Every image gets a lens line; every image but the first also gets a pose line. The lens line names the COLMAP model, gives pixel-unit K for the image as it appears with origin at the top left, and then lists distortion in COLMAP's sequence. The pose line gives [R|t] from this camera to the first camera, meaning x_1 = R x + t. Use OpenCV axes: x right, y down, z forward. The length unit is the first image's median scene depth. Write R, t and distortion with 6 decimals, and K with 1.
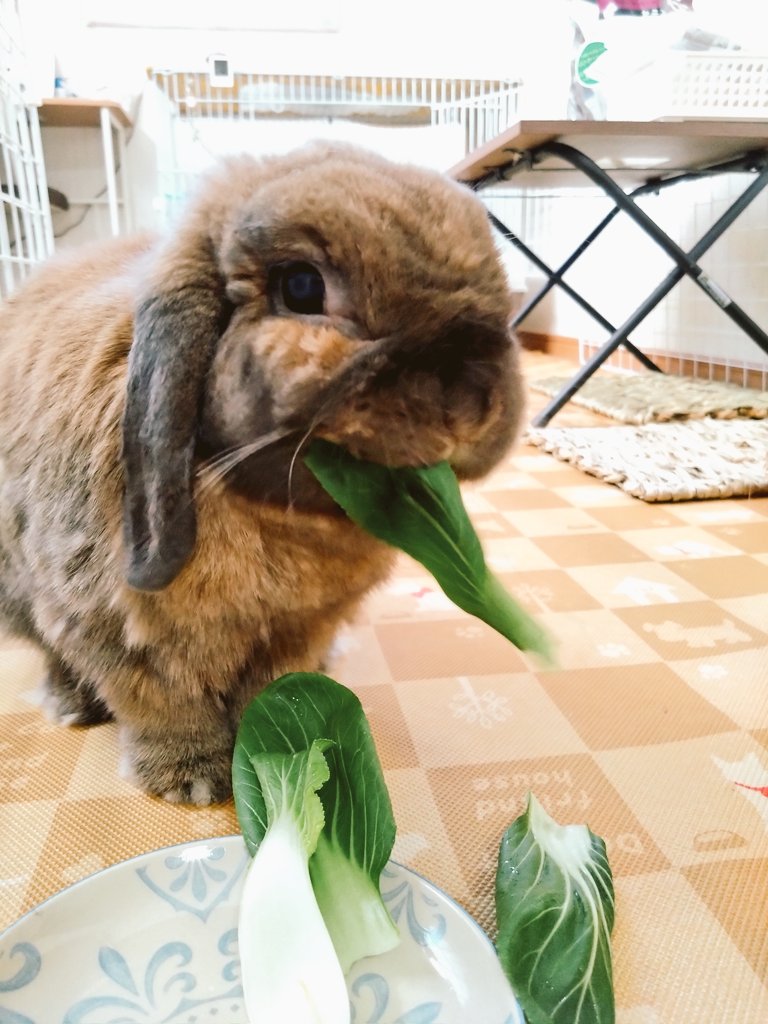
lens RADIAL K [[792.0, 0, 384.0], [0, 792.0, 512.0], [0, 0, 1]] dist [-0.000529, -0.004778]
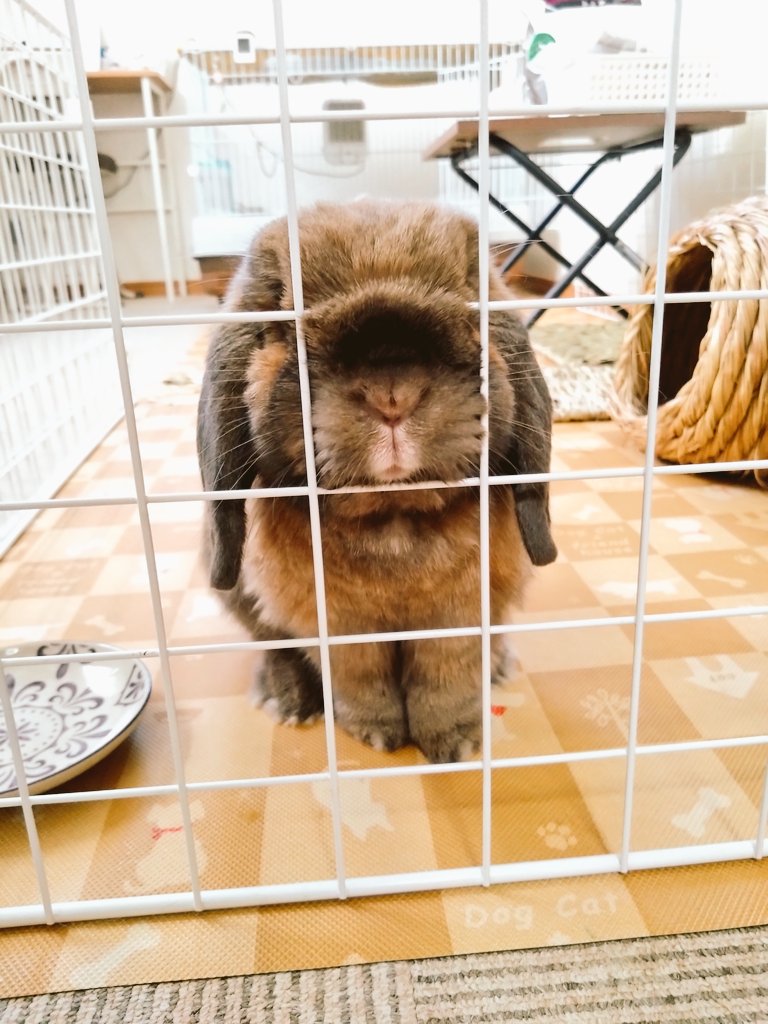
lens RADIAL K [[817.1, 0, 384.0], [0, 817.1, 512.0], [0, 0, 1]] dist [0.006899, 0.011273]
pose [[0.996928, 0.007842, -0.077927, 0.110737], [-0.002781, 0.997891, 0.064850, 0.023753], [0.078271, -0.064434, 0.994848, -0.225101]]
